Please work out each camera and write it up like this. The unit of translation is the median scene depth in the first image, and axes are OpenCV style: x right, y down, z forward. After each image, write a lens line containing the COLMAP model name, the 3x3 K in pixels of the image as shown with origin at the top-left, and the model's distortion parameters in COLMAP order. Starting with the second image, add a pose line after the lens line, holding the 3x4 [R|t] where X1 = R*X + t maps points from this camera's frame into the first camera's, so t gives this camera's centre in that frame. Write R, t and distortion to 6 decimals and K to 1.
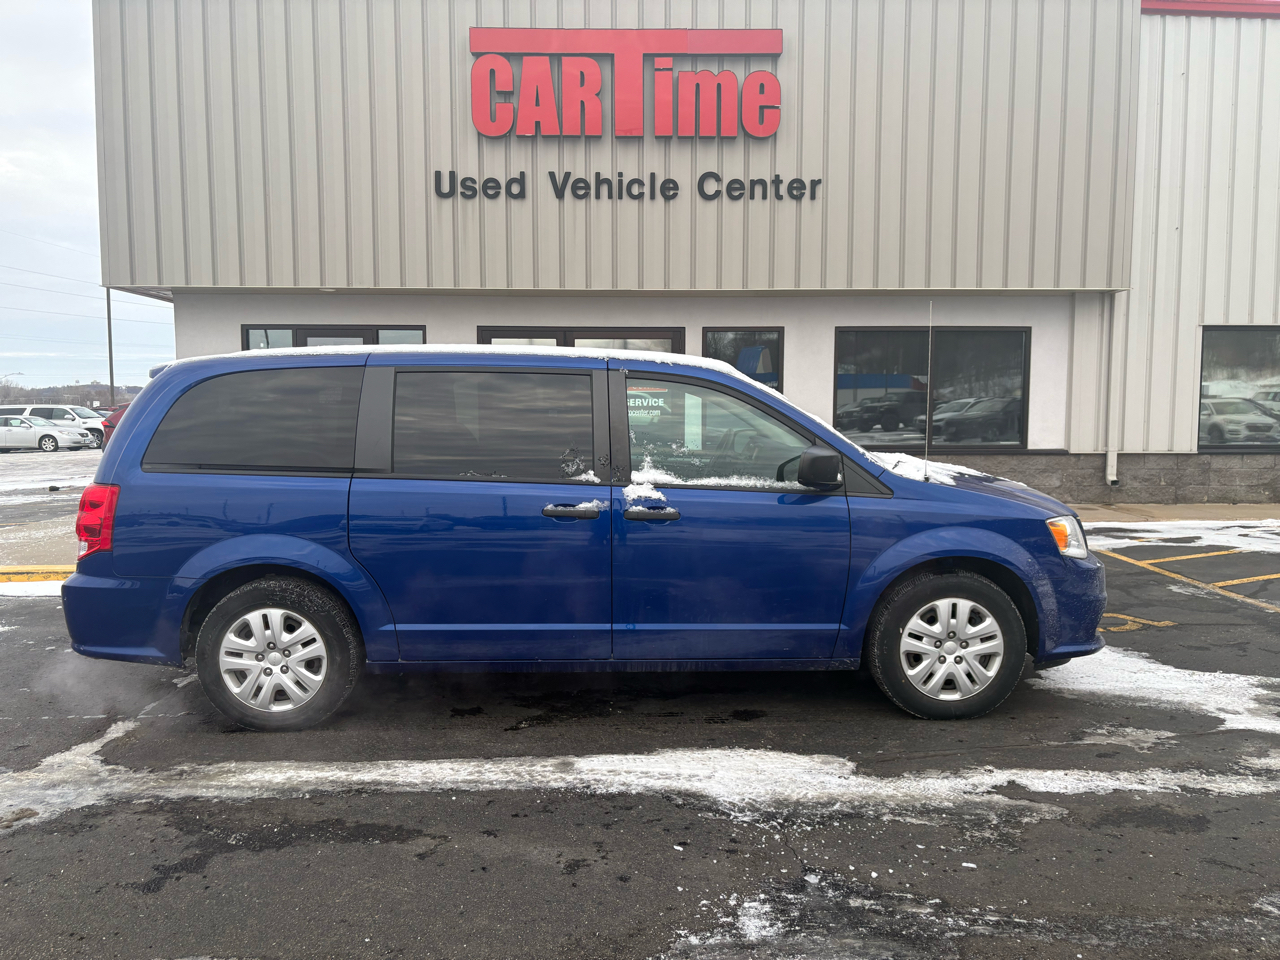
lens RADIAL K [[1199.6, 0, 653.8], [0, 1199.6, 508.4], [0, 0, 1]] dist [-0.001235, 0.000000]
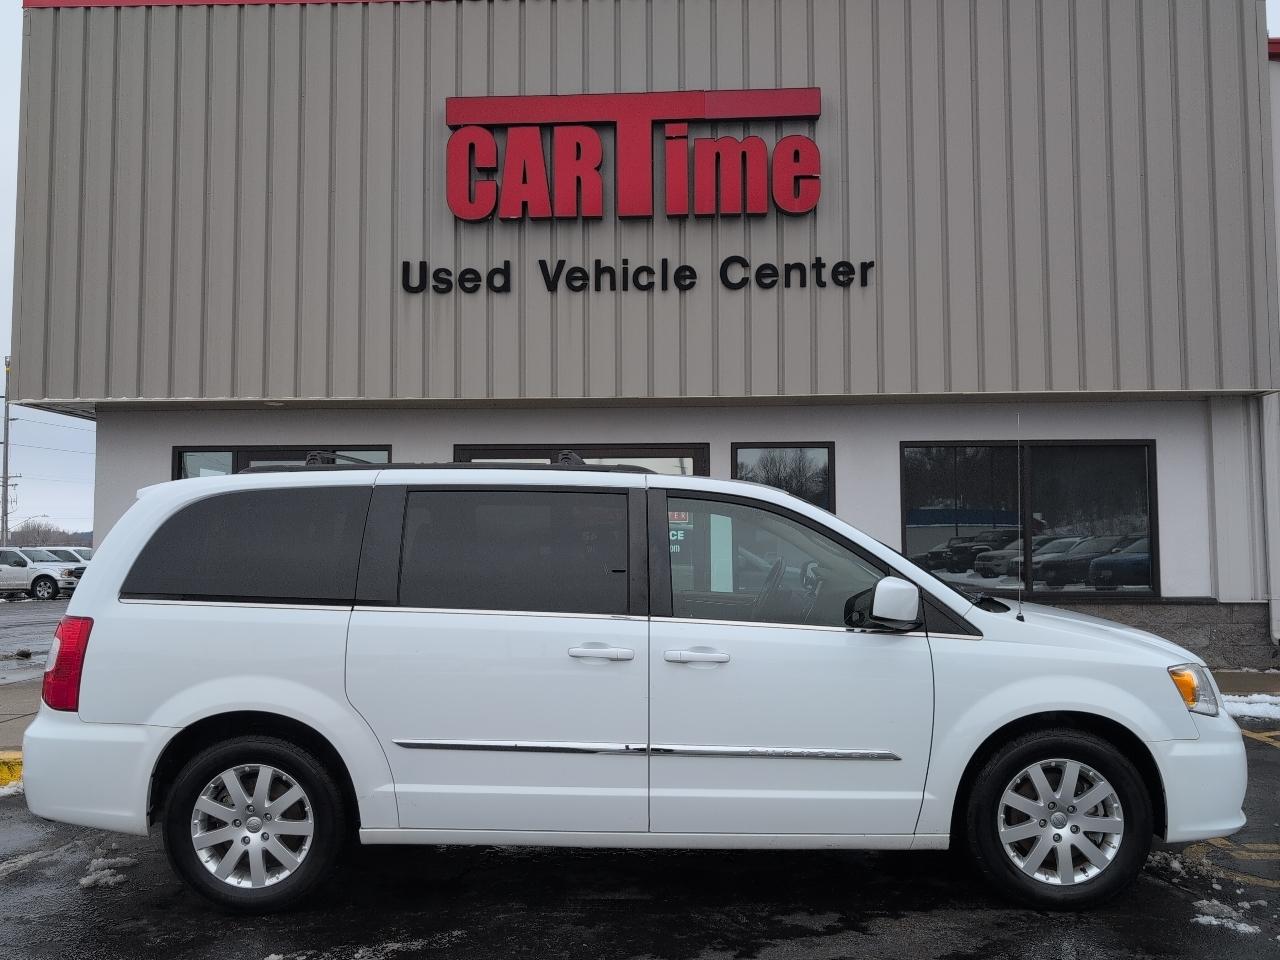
lens RADIAL K [[1087.9, 0, 648.8], [0, 1087.9, 489.1], [0, 0, 1]] dist [0.013589, -0.025606]
pose [[0.995659, -0.012141, -0.092284, 0.055105], [-0.004461, 0.984093, -0.177598, 0.008038], [0.092973, 0.177239, 0.979767, 0.295980]]
